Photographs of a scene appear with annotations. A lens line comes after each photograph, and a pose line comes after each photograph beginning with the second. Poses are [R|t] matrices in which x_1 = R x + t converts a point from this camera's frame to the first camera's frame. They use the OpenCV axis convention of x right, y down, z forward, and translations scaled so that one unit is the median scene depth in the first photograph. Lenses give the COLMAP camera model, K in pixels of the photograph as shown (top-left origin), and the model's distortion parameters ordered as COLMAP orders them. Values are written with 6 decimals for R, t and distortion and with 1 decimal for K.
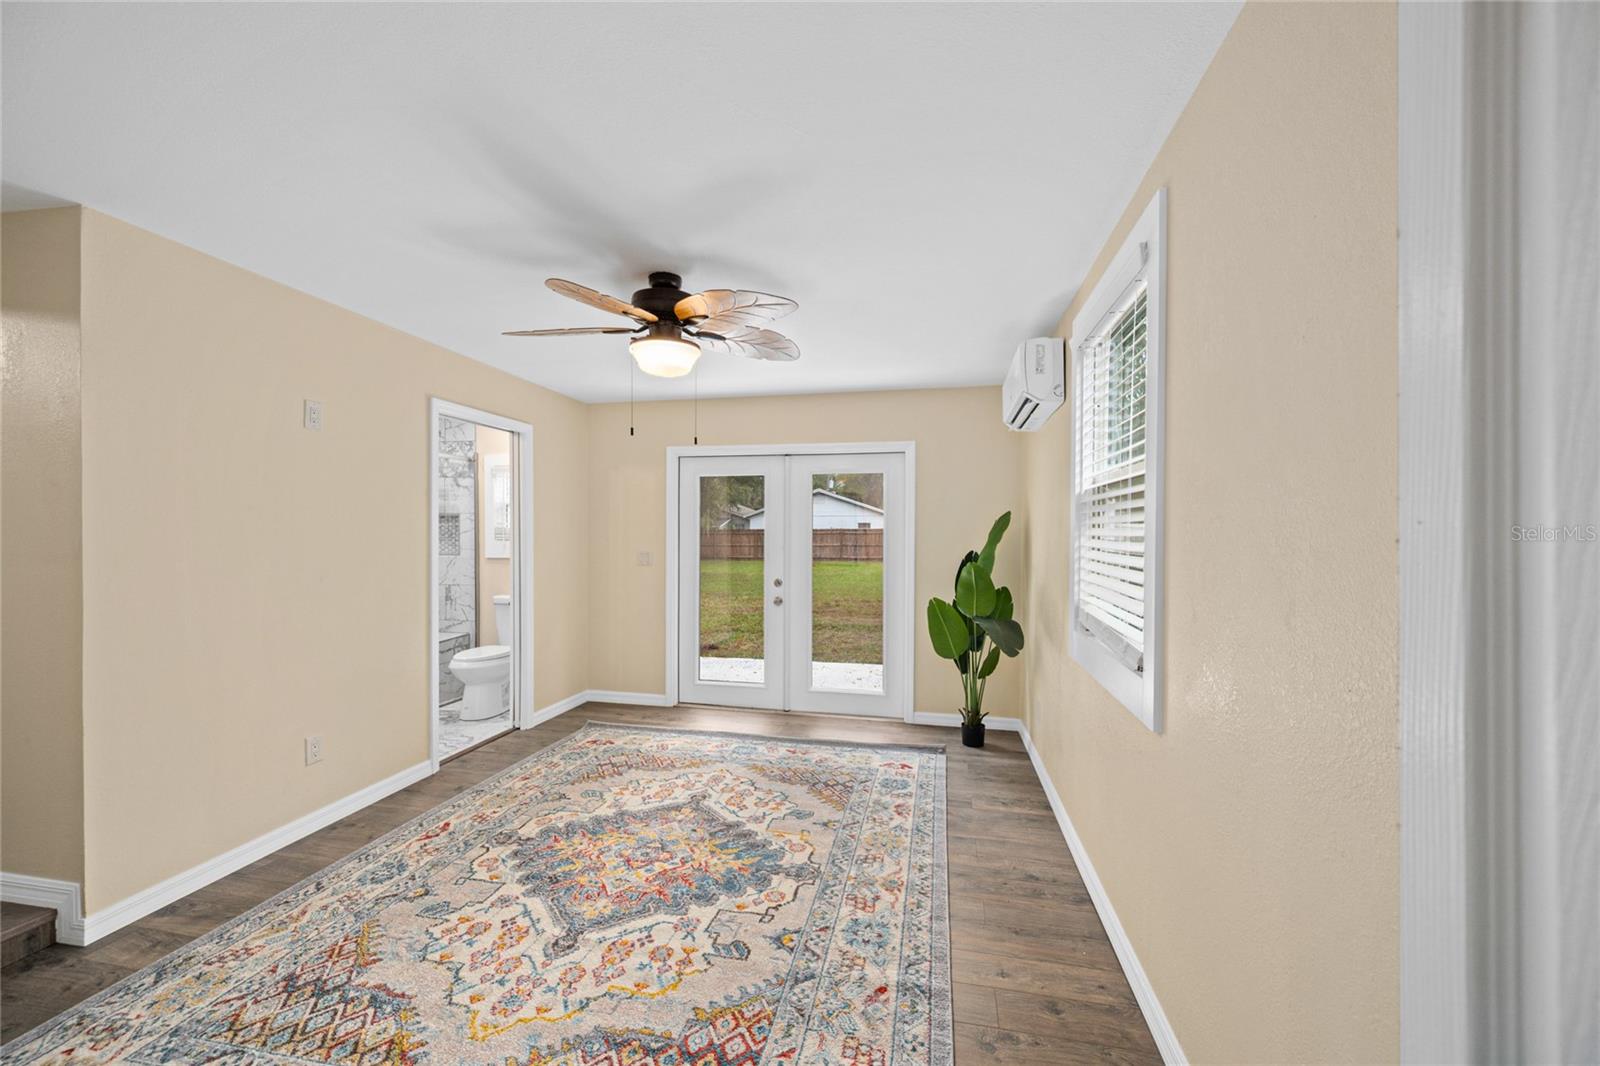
lens RADIAL K [[614.5, 0, 813.2], [0, 614.5, 534.2], [0, 0, 1]] dist [0.000207, -0.000042]
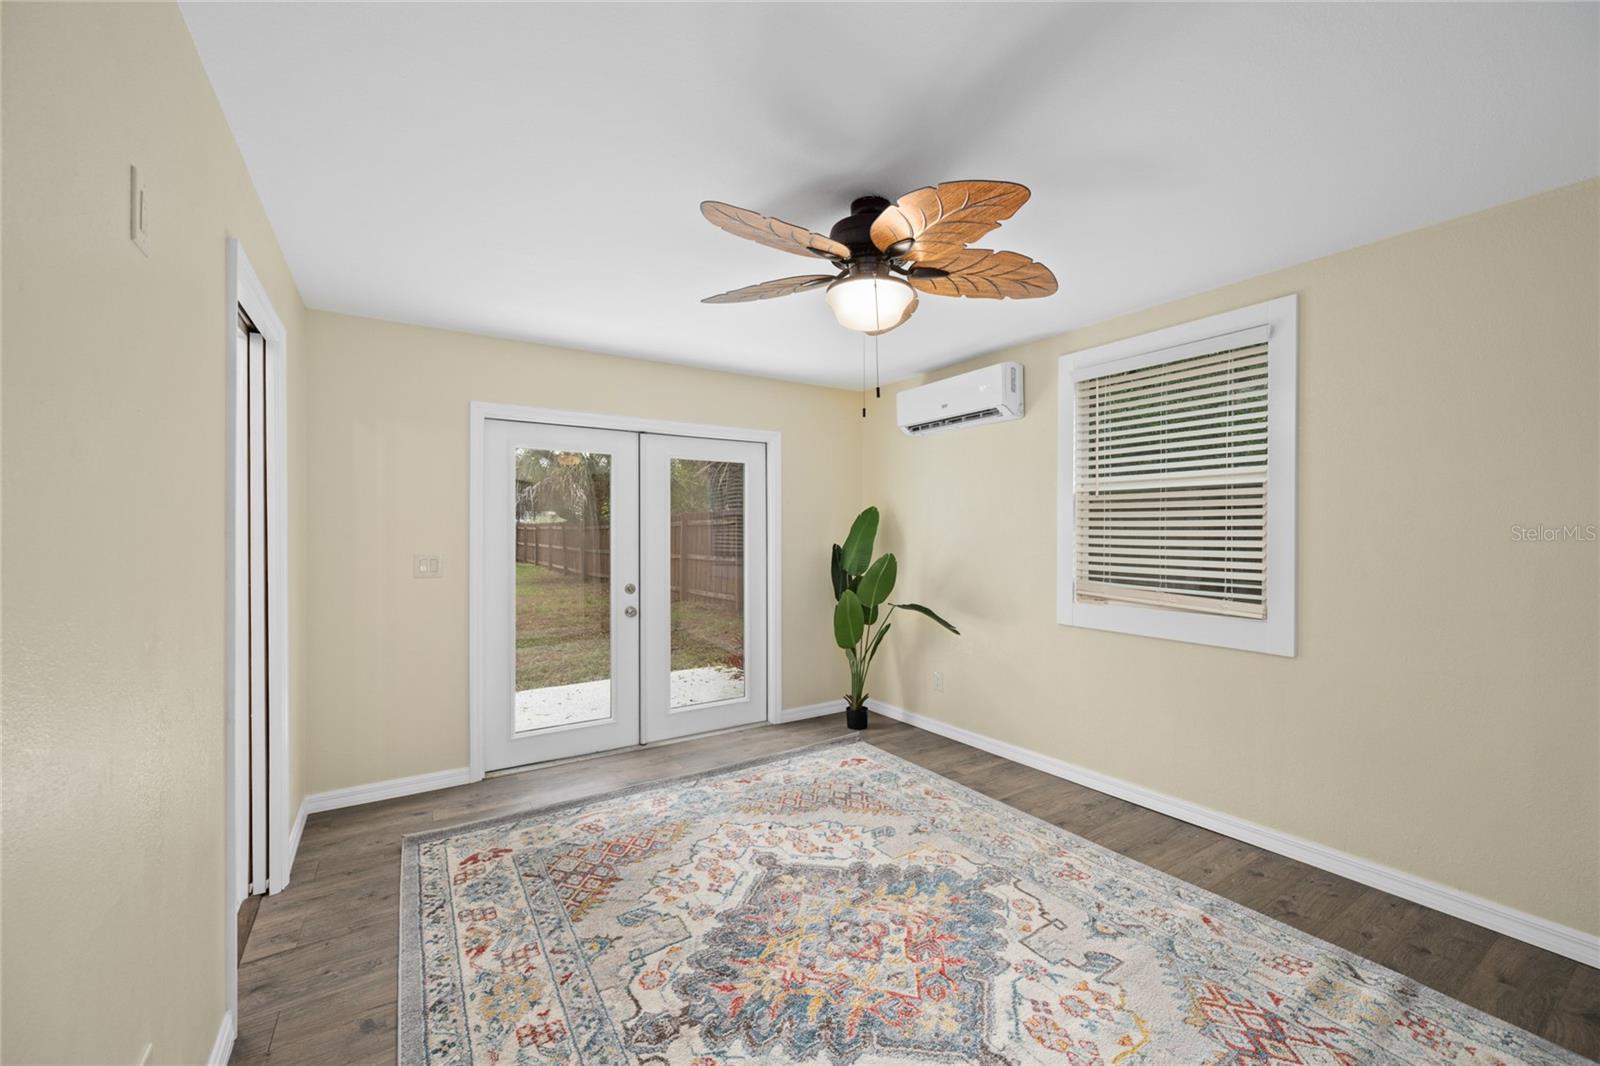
lens RADIAL K [[614.5, 0, 802.9], [0, 614.5, 527.2], [0, 0, 1]] dist [0.000207, -0.000042]
pose [[0.717825, -0.000721, 0.696223, -0.704053], [0.005811, 0.999971, -0.004955, 0.004579], [-0.696199, 0.007603, 0.717808, 0.398504]]
